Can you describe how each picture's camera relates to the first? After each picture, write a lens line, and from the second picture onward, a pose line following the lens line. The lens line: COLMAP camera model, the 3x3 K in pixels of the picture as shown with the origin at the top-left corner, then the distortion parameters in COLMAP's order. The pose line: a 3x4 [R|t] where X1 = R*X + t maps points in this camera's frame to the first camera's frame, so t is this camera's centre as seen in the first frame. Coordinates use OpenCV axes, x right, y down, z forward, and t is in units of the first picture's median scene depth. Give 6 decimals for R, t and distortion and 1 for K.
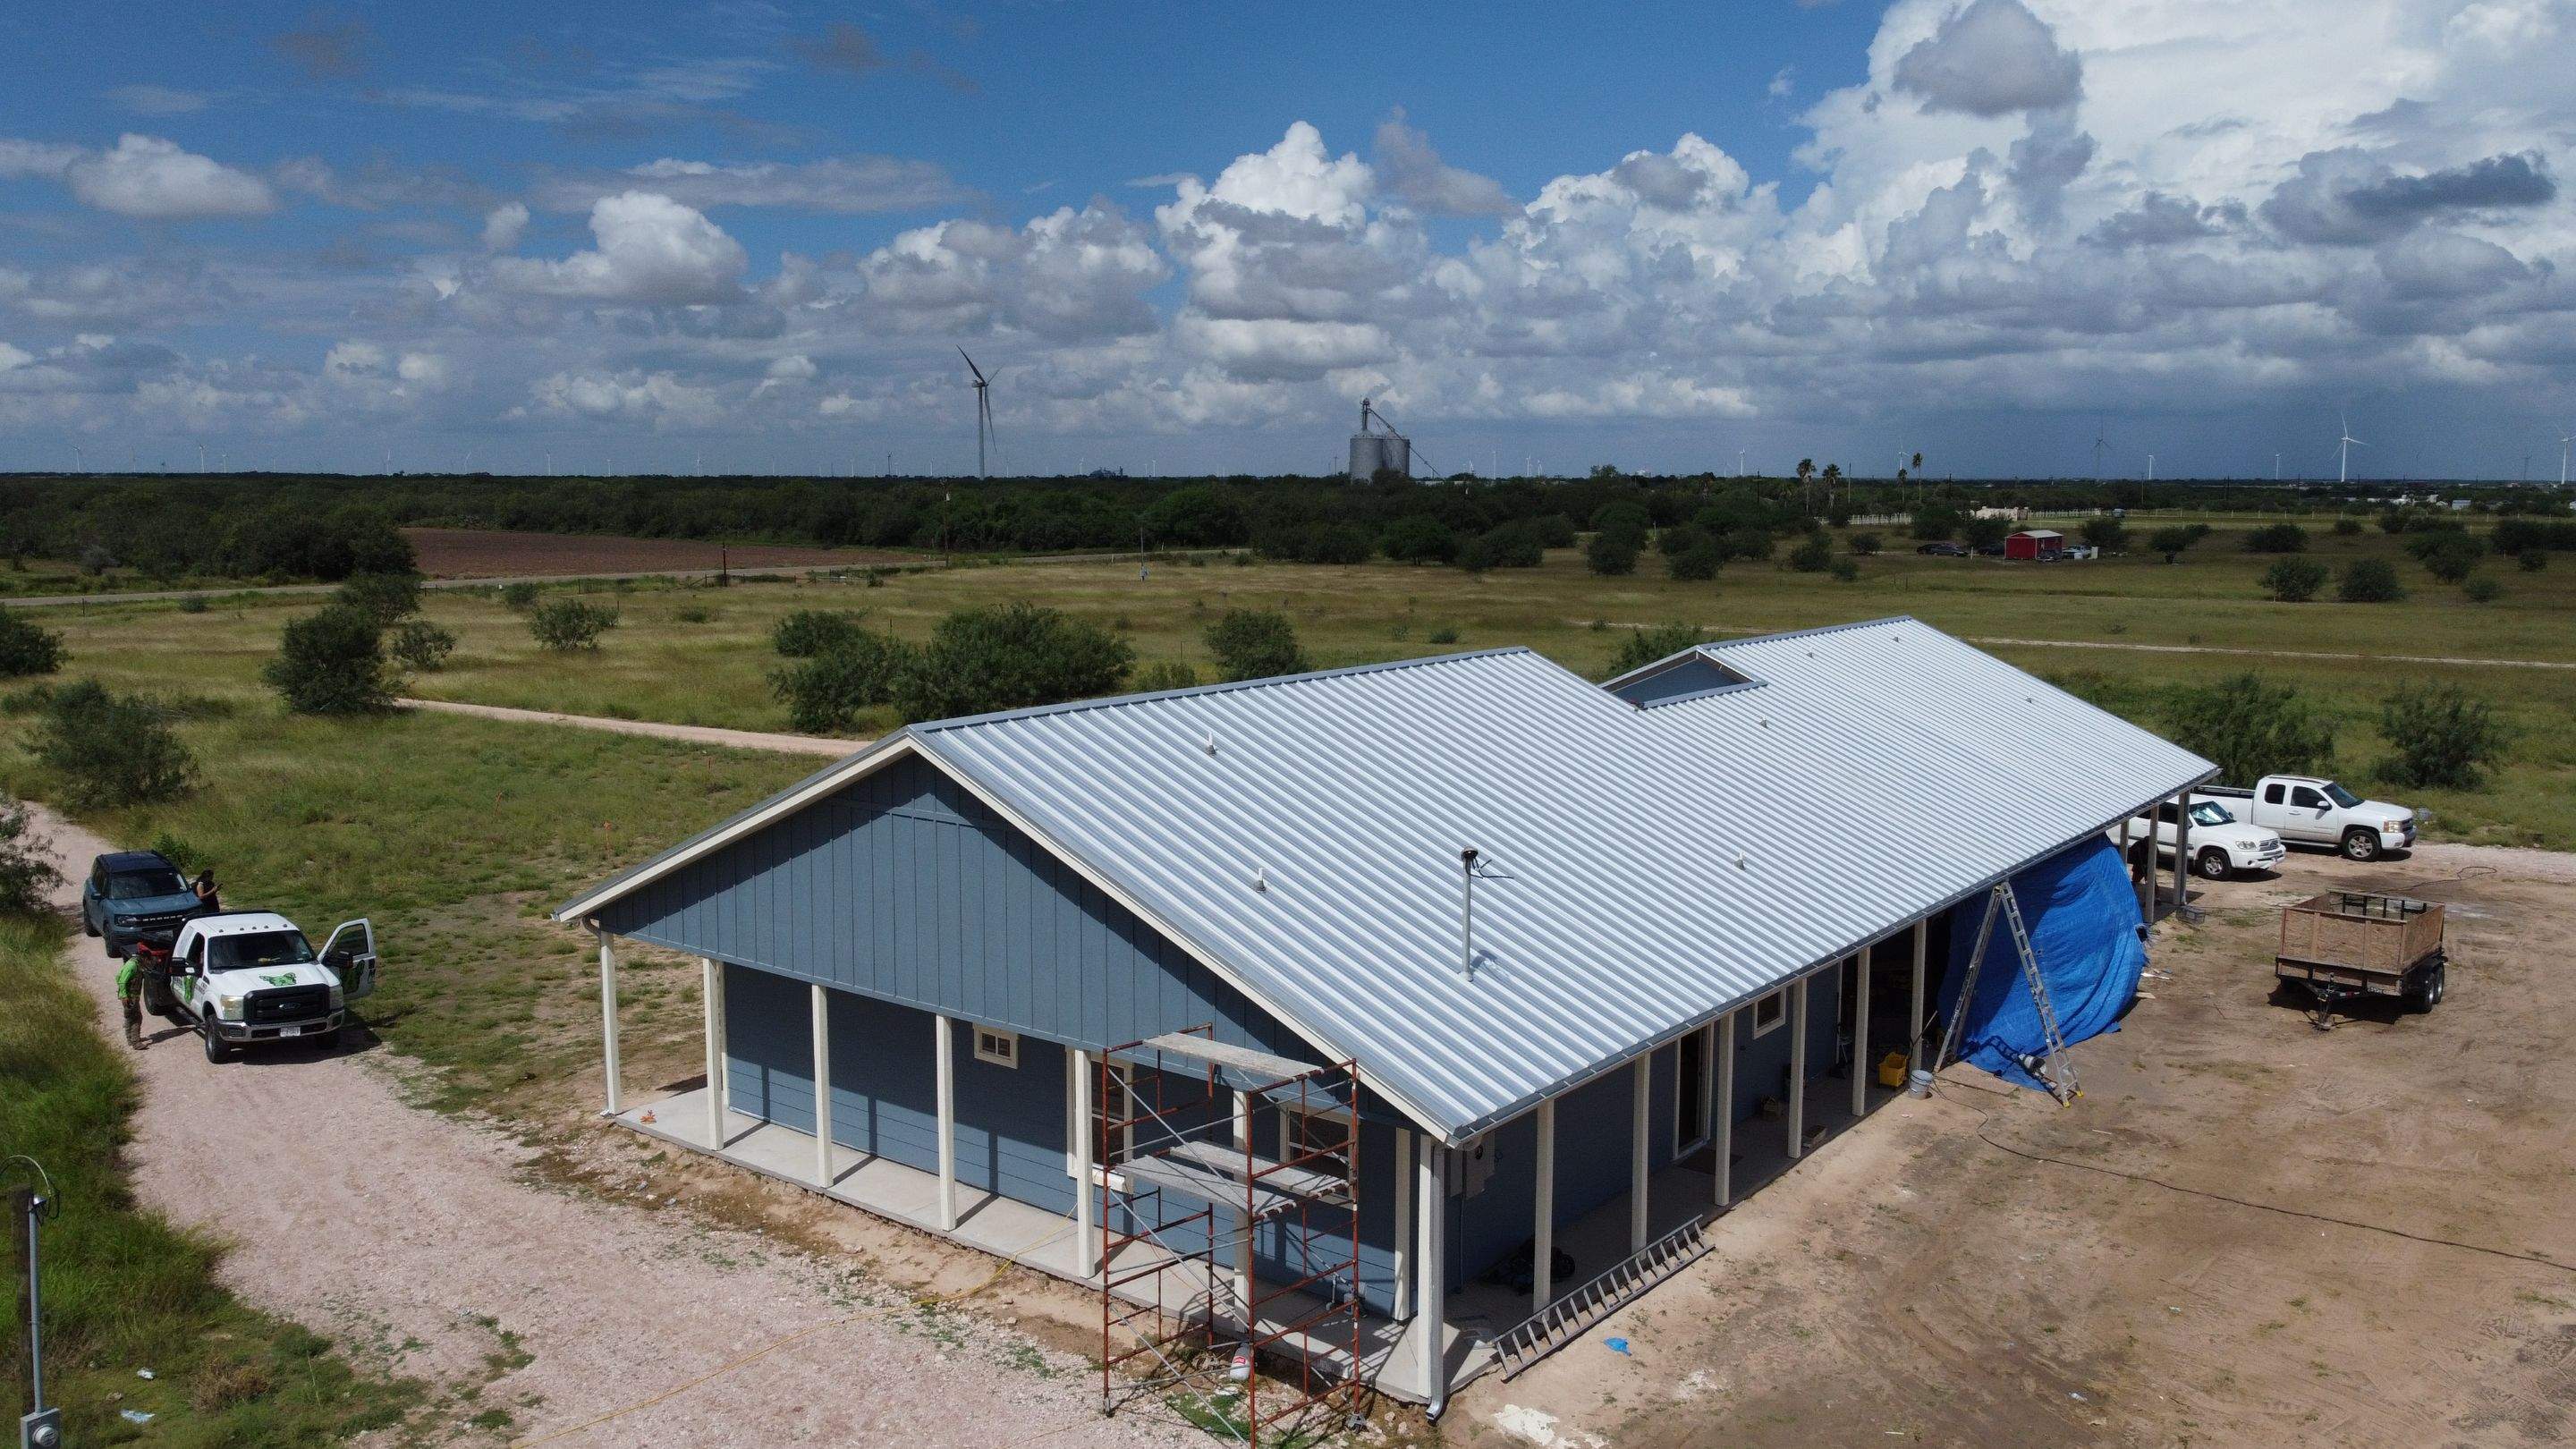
lens RADIAL K [[1955.0, 0, 1287.3], [0, 1955.0, 725.1], [0, 0, 1]] dist [0.000667, -0.011012]
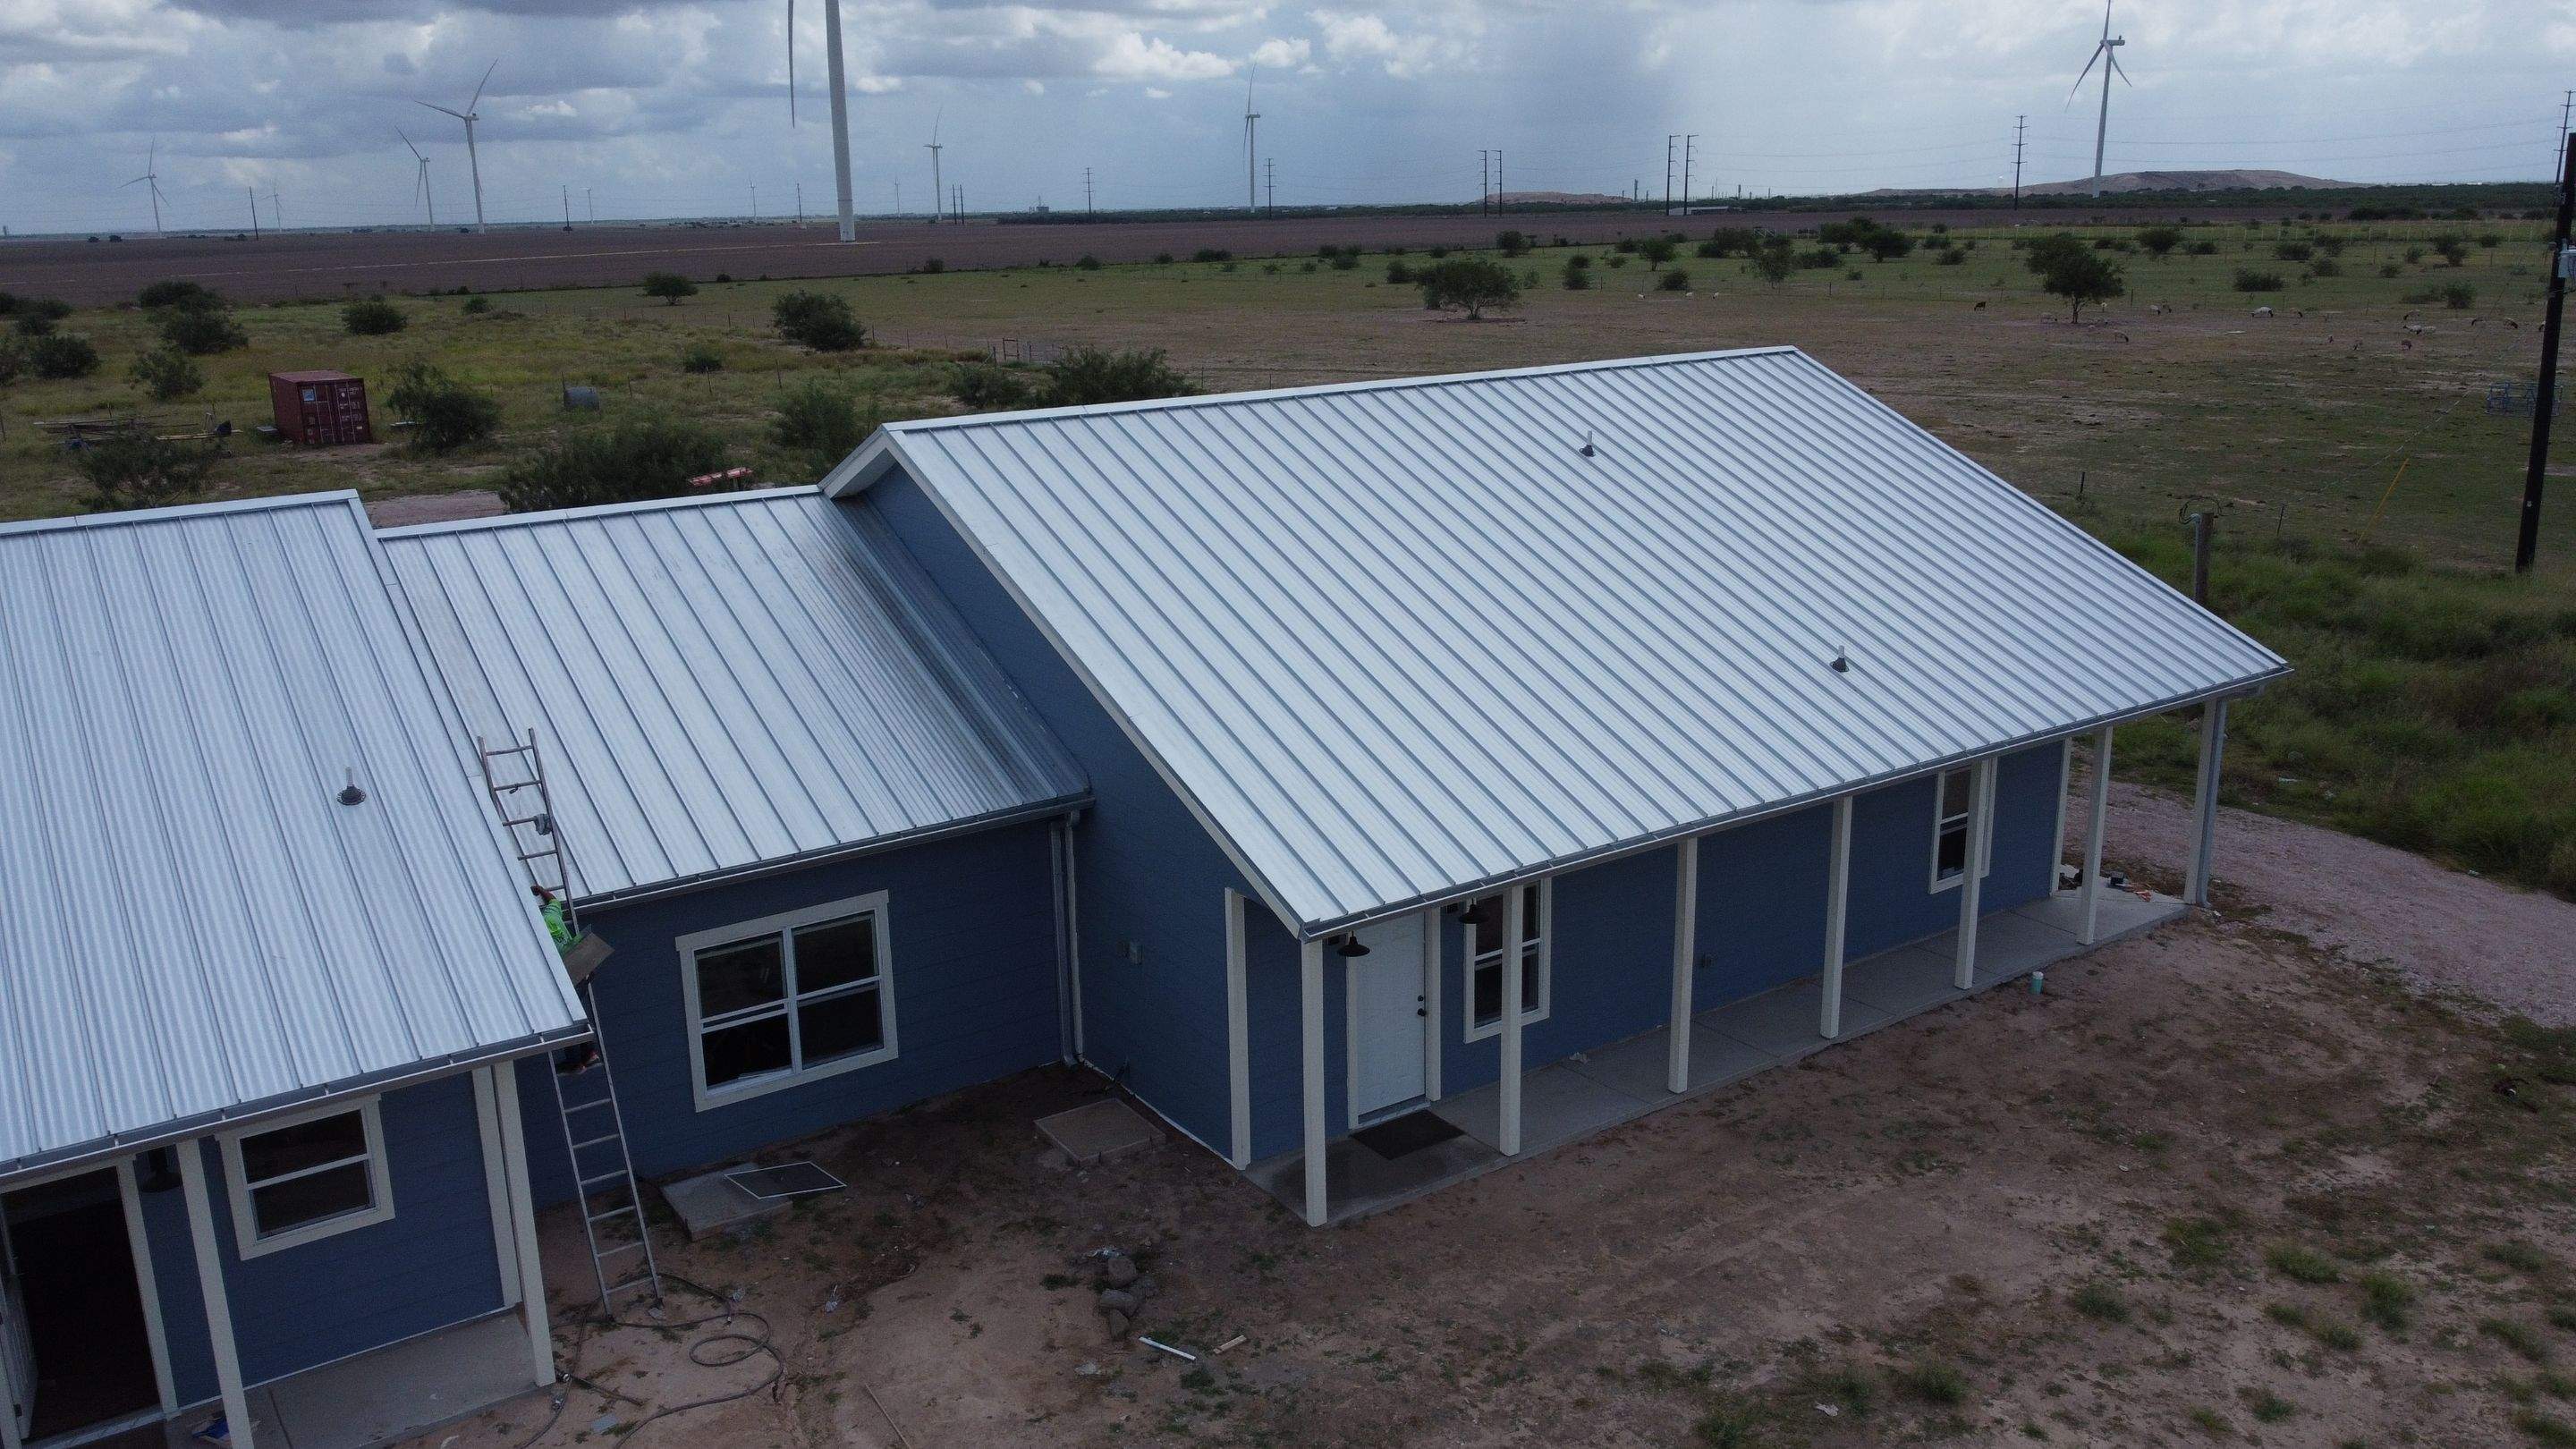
lens RADIAL K [[1955.0, 0, 1282.1], [0, 1955.0, 721.6], [0, 0, 1]] dist [0.000667, -0.011012]
pose [[-0.951927, -0.060808, 0.300229, -0.226455], [0.058629, 0.925814, 0.373406, -0.213413], [-0.300662, 0.373057, -0.877742, 1.875017]]
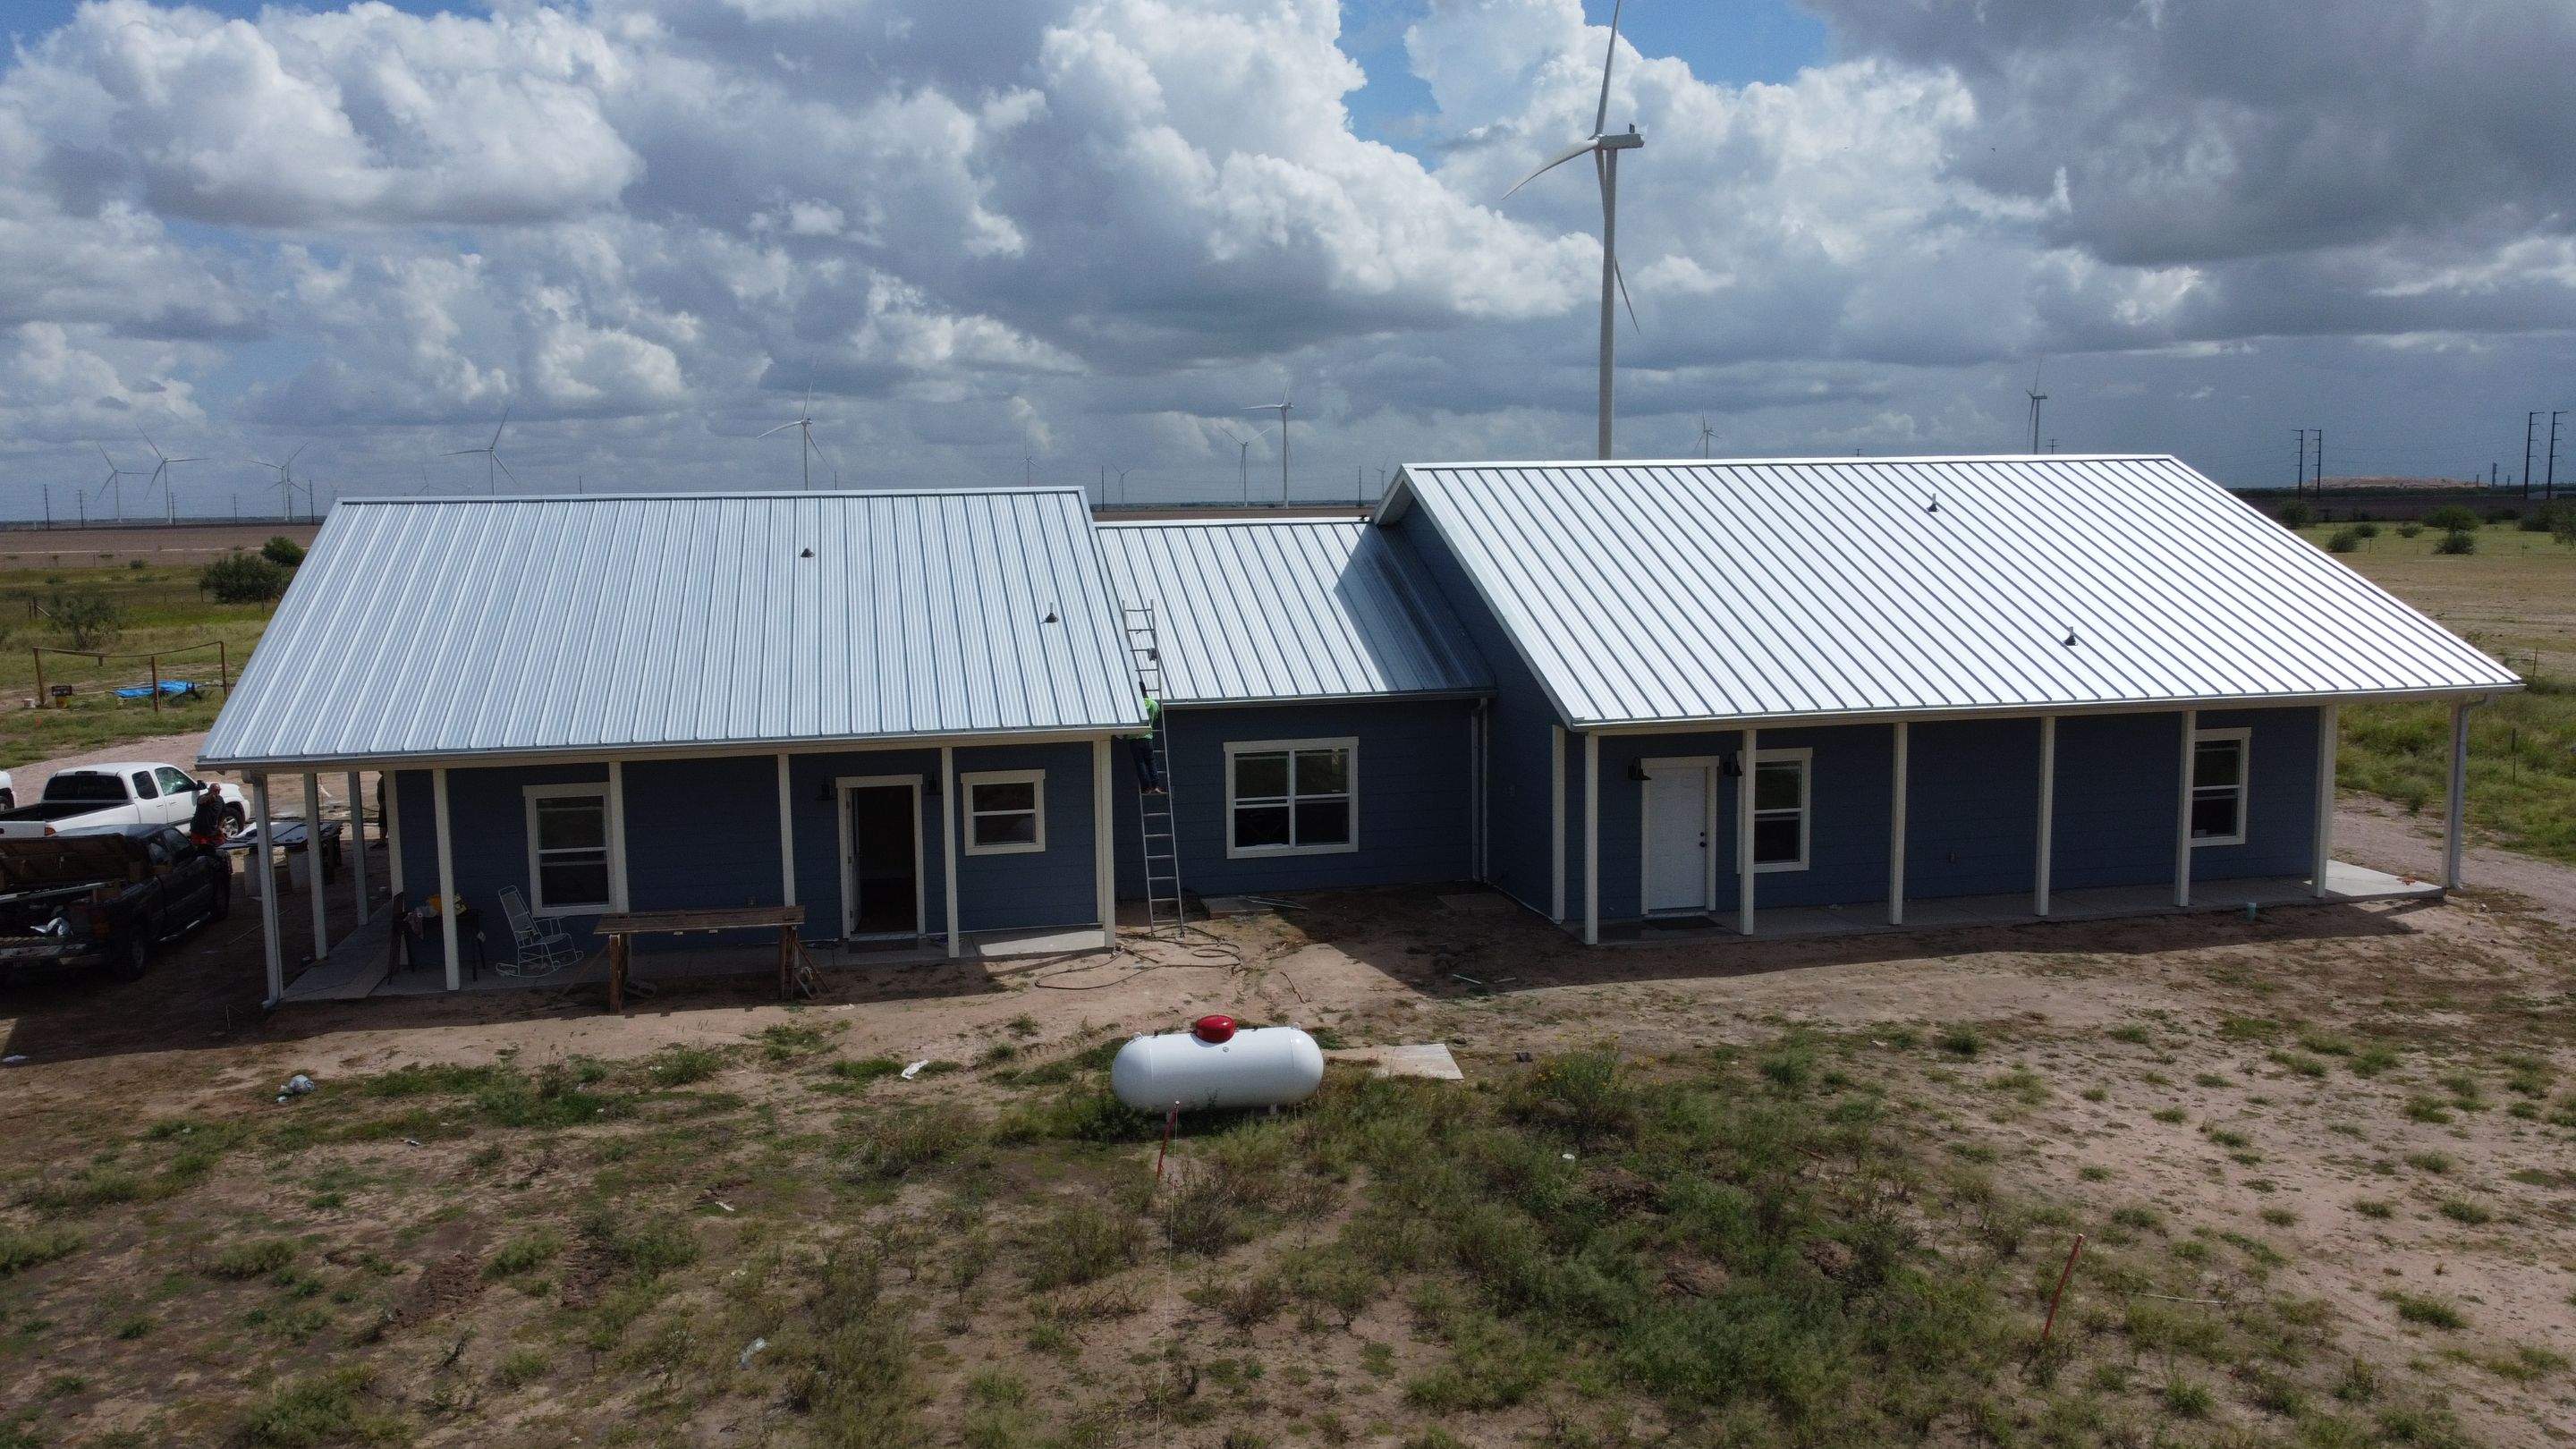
lens RADIAL K [[1955.0, 0, 1280.2], [0, 1955.0, 722.1], [0, 0, 1]] dist [0.000667, -0.011012]
pose [[-0.769305, -0.062690, 0.635798, -0.526884], [0.095557, 0.972689, 0.211530, -0.150488], [-0.631695, 0.223486, -0.742304, 2.144483]]
